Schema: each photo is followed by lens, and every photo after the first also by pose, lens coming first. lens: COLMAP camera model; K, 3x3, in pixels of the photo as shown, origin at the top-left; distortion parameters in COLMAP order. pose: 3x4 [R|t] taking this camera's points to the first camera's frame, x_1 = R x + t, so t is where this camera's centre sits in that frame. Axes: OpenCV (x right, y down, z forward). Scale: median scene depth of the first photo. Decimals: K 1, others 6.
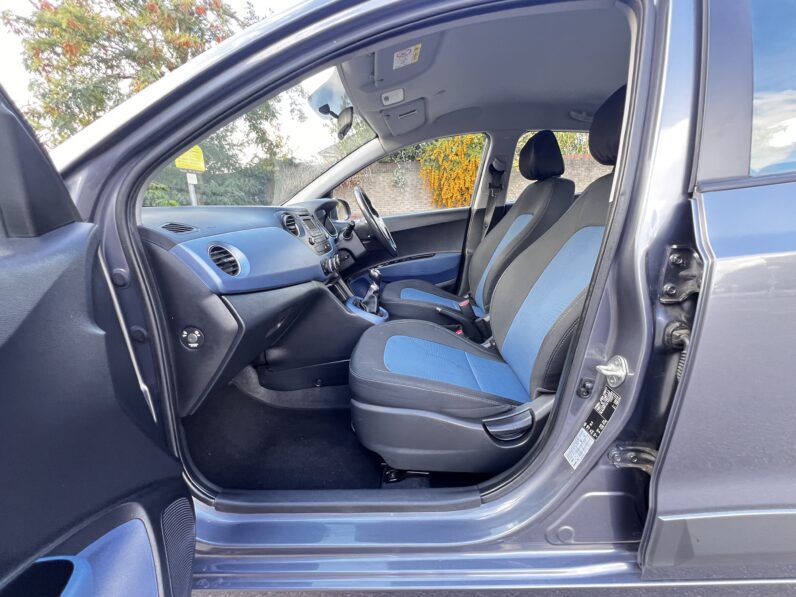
lens RADIAL K [[329.9, 0, 399.6], [0, 329.9, 299.1], [0, 0, 1]] dist [-0.003226, -0.000359]
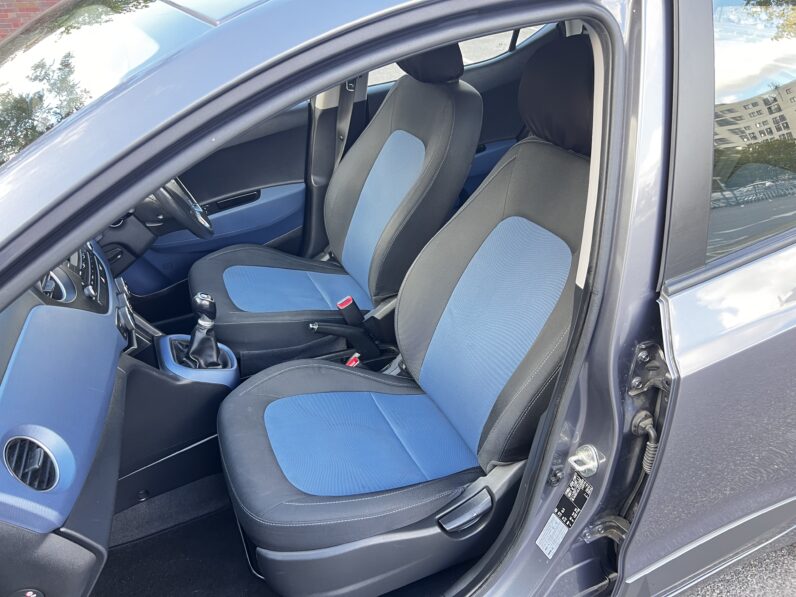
lens RADIAL K [[592.0, 0, 396.7], [0, 592.0, 298.5], [0, 0, 1]] dist [0.011074, -0.016615]
pose [[0.900726, -0.216351, 0.376675, -0.316164], [0.108103, 0.951505, 0.288014, -0.686158], [-0.420720, -0.218702, 0.880434, -0.119352]]
